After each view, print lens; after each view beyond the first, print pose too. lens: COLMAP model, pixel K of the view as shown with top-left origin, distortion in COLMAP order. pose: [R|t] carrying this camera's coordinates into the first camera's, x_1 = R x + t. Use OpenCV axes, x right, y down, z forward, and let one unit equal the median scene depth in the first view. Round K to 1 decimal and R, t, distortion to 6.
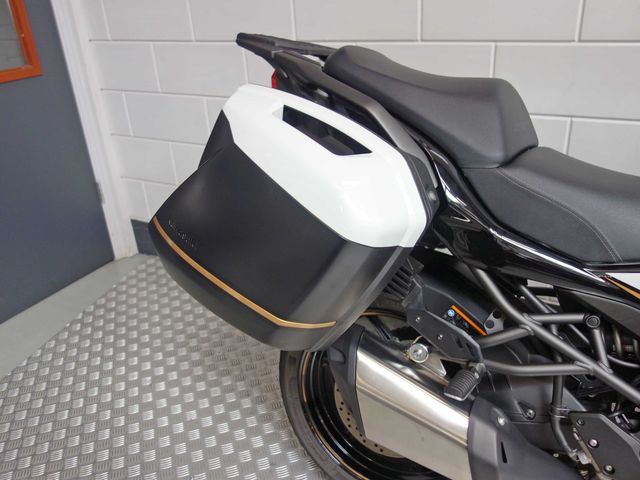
lens RADIAL K [[563.0, 0, 320.0], [0, 563.0, 240.0], [0, 0, 1]] dist [0.003995, 0.001795]
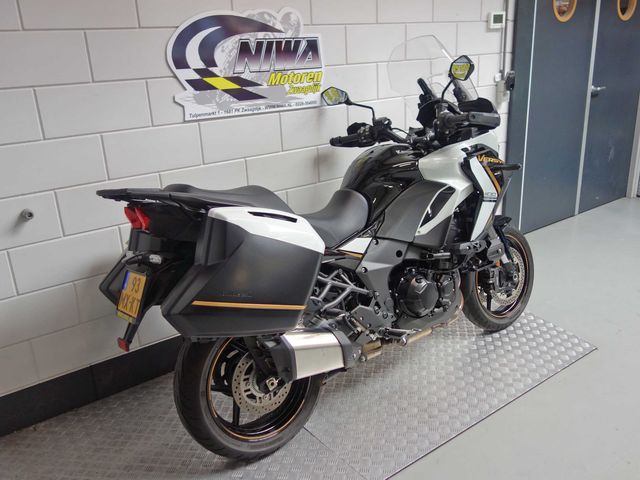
lens RADIAL K [[563.0, 0, 320.0], [0, 563.0, 240.0], [0, 0, 1]] dist [0.003995, 0.001795]
pose [[0.414395, -0.255649, 0.873453, -1.532756], [0.417136, 0.906343, 0.067373, -0.163799], [-0.808872, 0.336430, 0.482225, -0.084682]]
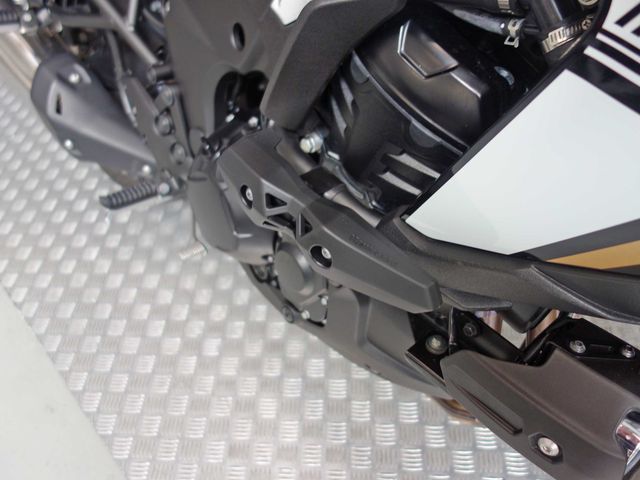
lens RADIAL K [[563.0, 0, 320.0], [0, 563.0, 240.0], [0, 0, 1]] dist [0.003995, 0.001795]
pose [[0.944112, 0.228219, -0.237841, 1.060789], [-0.120998, 0.911127, 0.393964, 0.144234], [0.306614, -0.343168, 0.887820, 0.171107]]
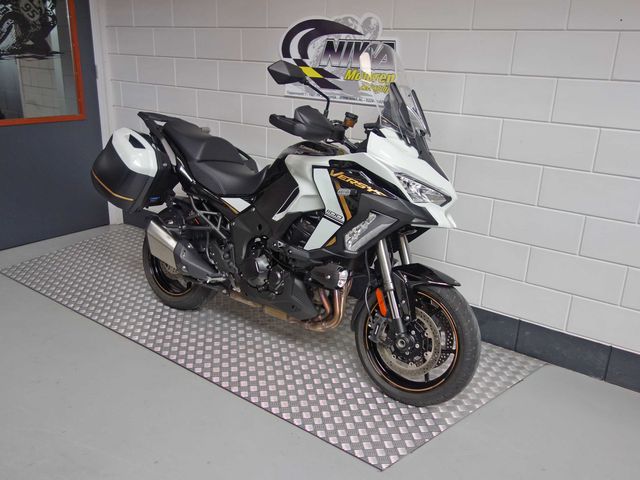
lens RADIAL K [[563.0, 0, 320.0], [0, 563.0, 240.0], [0, 0, 1]] dist [0.003995, 0.001795]
pose [[0.985939, 0.132162, -0.102264, 1.344304], [-0.143983, 0.982464, -0.118460, 0.558552], [0.084815, 0.131518, 0.987679, -1.936502]]
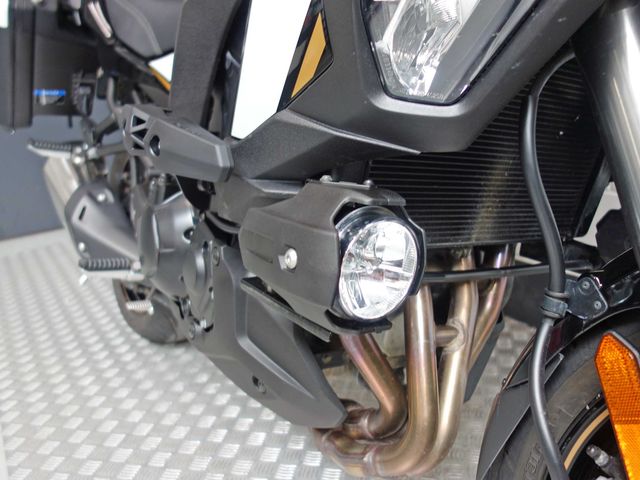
lens RADIAL K [[563.0, 0, 320.0], [0, 563.0, 240.0], [0, 0, 1]] dist [0.003995, 0.001795]
pose [[0.874774, 0.121819, -0.468967, 1.370029], [-0.175757, 0.981736, -0.072828, 0.433324], [0.451530, 0.146132, 0.880208, 0.159638]]
